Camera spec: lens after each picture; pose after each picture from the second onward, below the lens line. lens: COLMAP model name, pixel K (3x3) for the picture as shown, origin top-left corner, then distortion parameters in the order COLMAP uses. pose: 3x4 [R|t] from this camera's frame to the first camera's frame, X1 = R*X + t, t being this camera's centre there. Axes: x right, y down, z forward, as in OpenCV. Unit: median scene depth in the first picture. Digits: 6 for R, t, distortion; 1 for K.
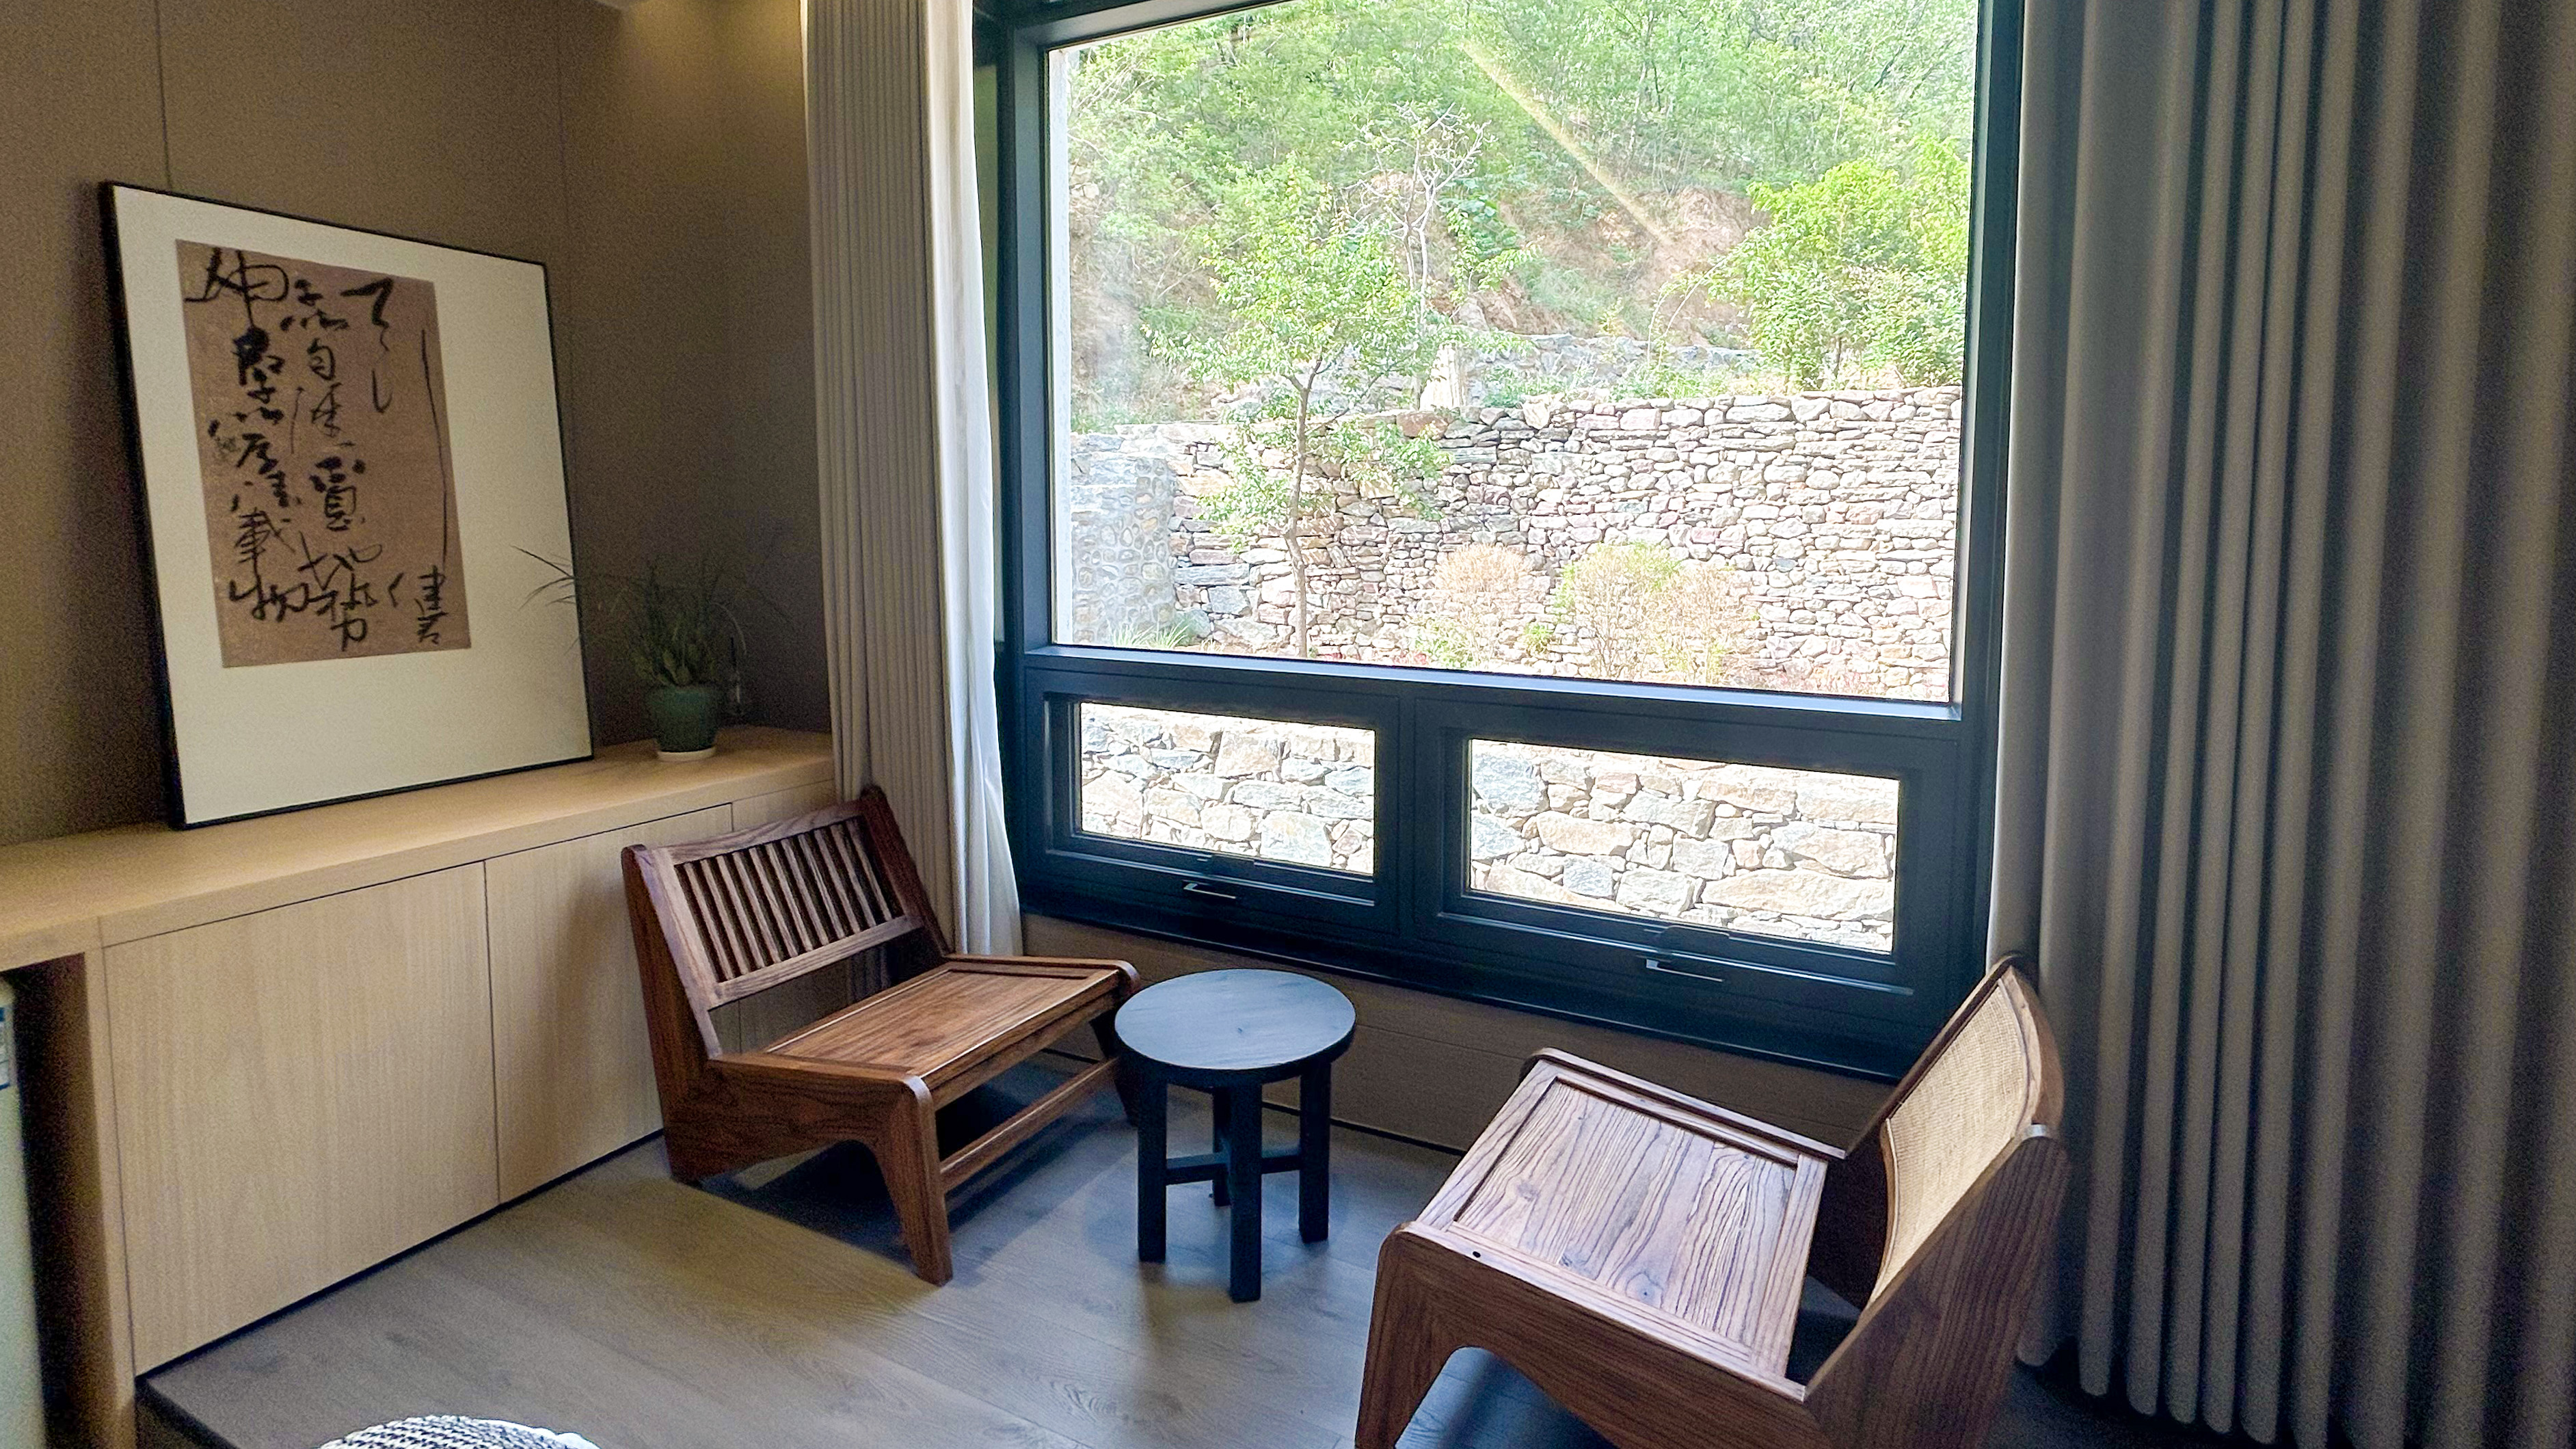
lens RADIAL K [[1232.0, 0, 1290.8], [0, 1232.0, 613.5], [0, 0, 1]] dist [-0.001778, -0.000234]
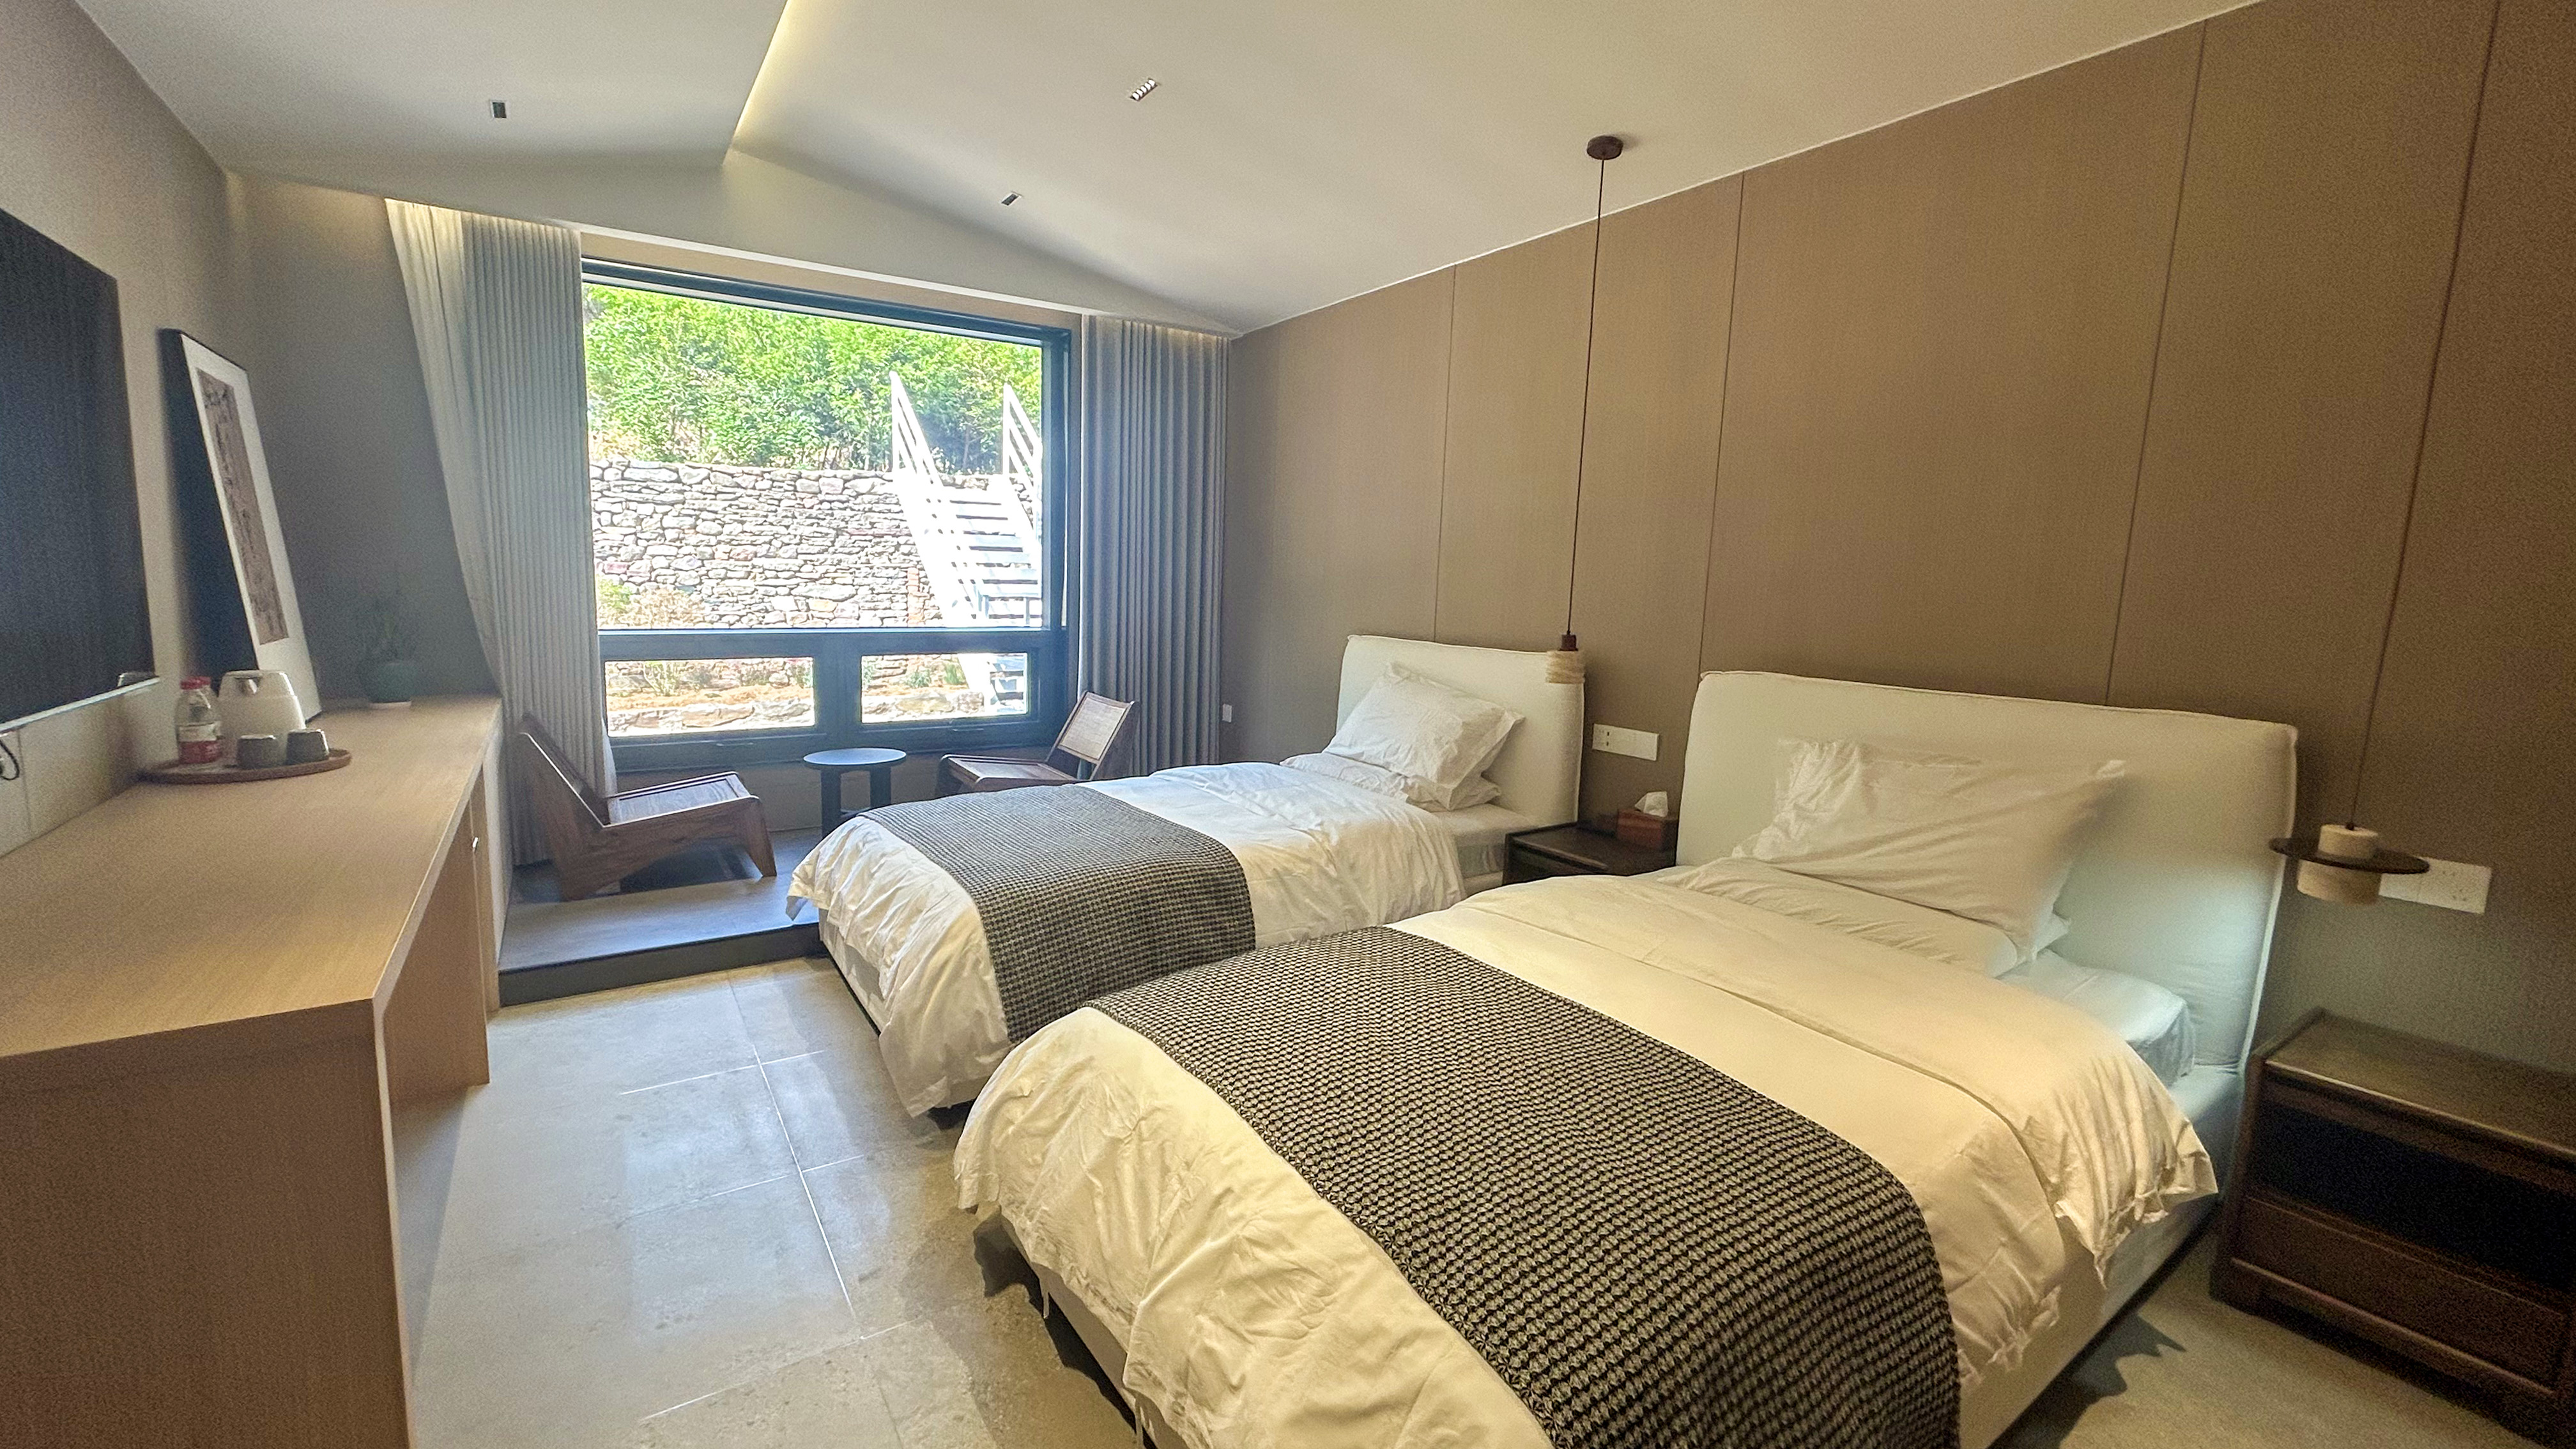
lens RADIAL K [[1036.1, 0, 1304.7], [0, 1036.1, 711.0], [0, 0, 1]] dist [-0.000788, -0.000153]
pose [[0.490222, -0.110930, 0.864510, -0.271711], [0.047504, 0.993794, 0.100582, 0.010996], [-0.870302, -0.008240, 0.492449, -0.162789]]
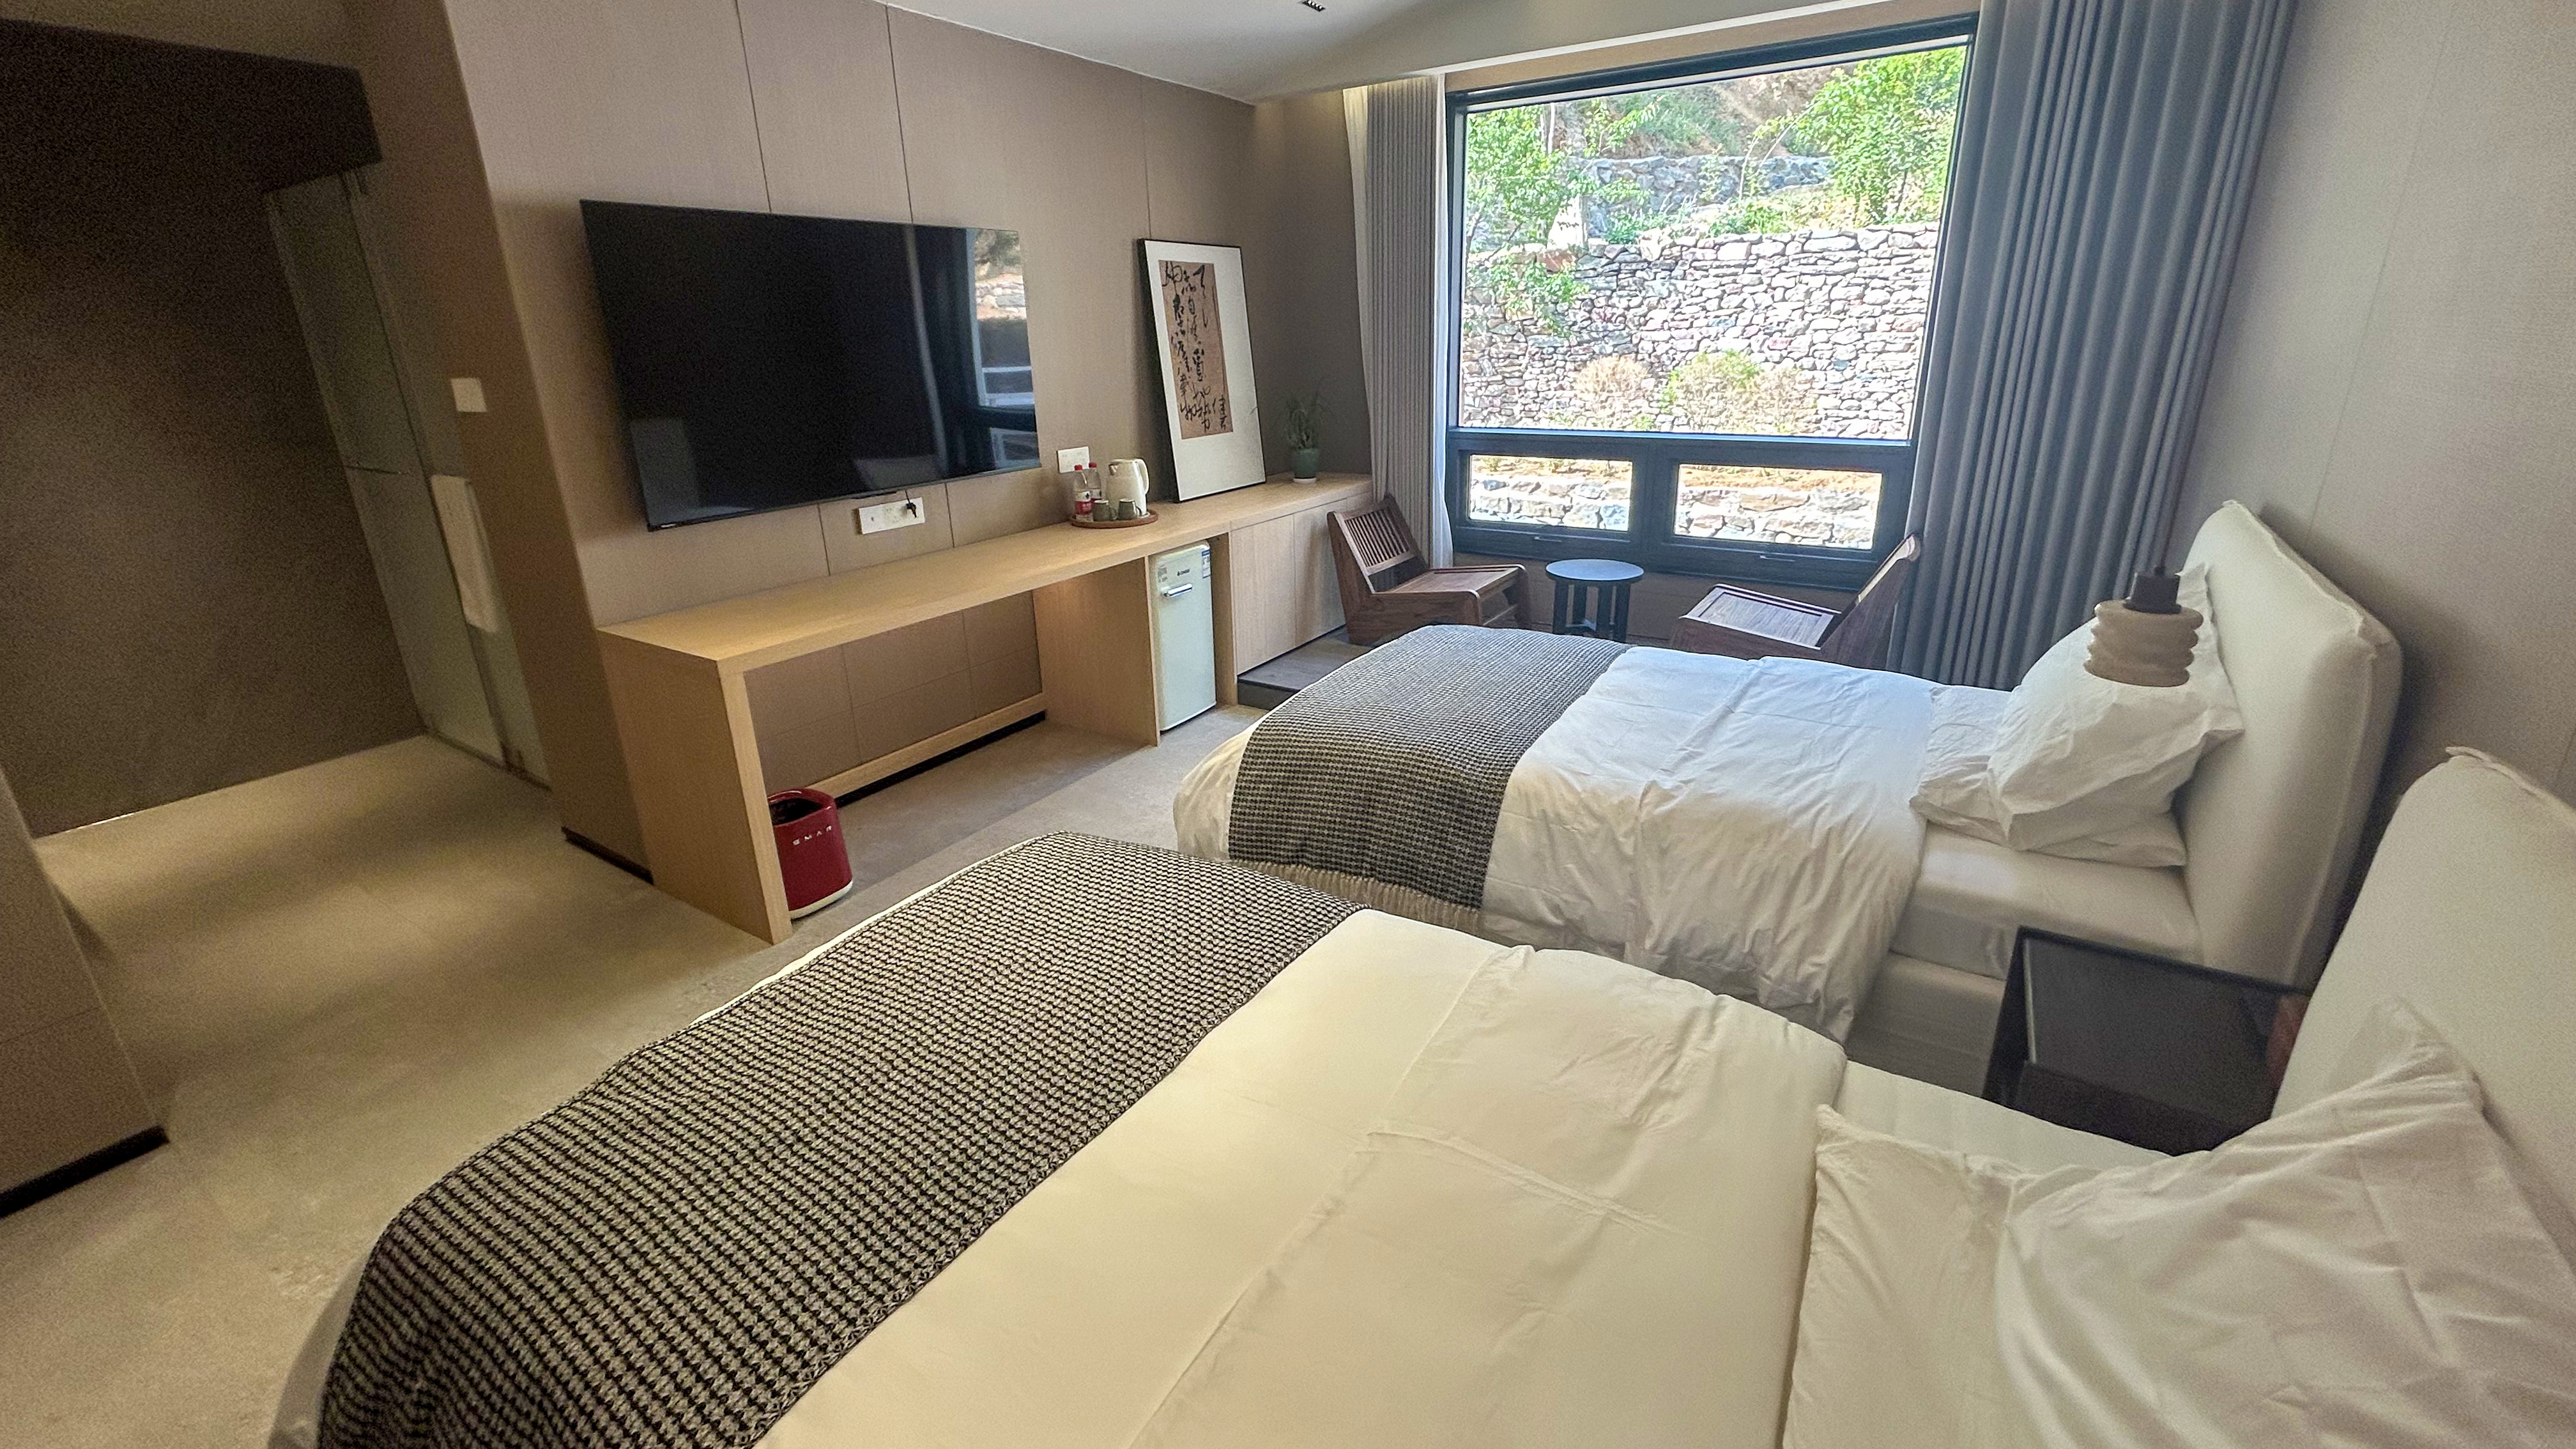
lens RADIAL K [[1043.3, 0, 1277.5], [0, 1043.3, 658.8], [0, 0, 1]] dist [-0.003119, -0.000159]
pose [[0.994839, -0.000403, -0.101461, -0.089289], [0.023446, 0.973841, 0.226020, 0.000697], [0.098716, -0.227232, 0.968824, -0.222226]]
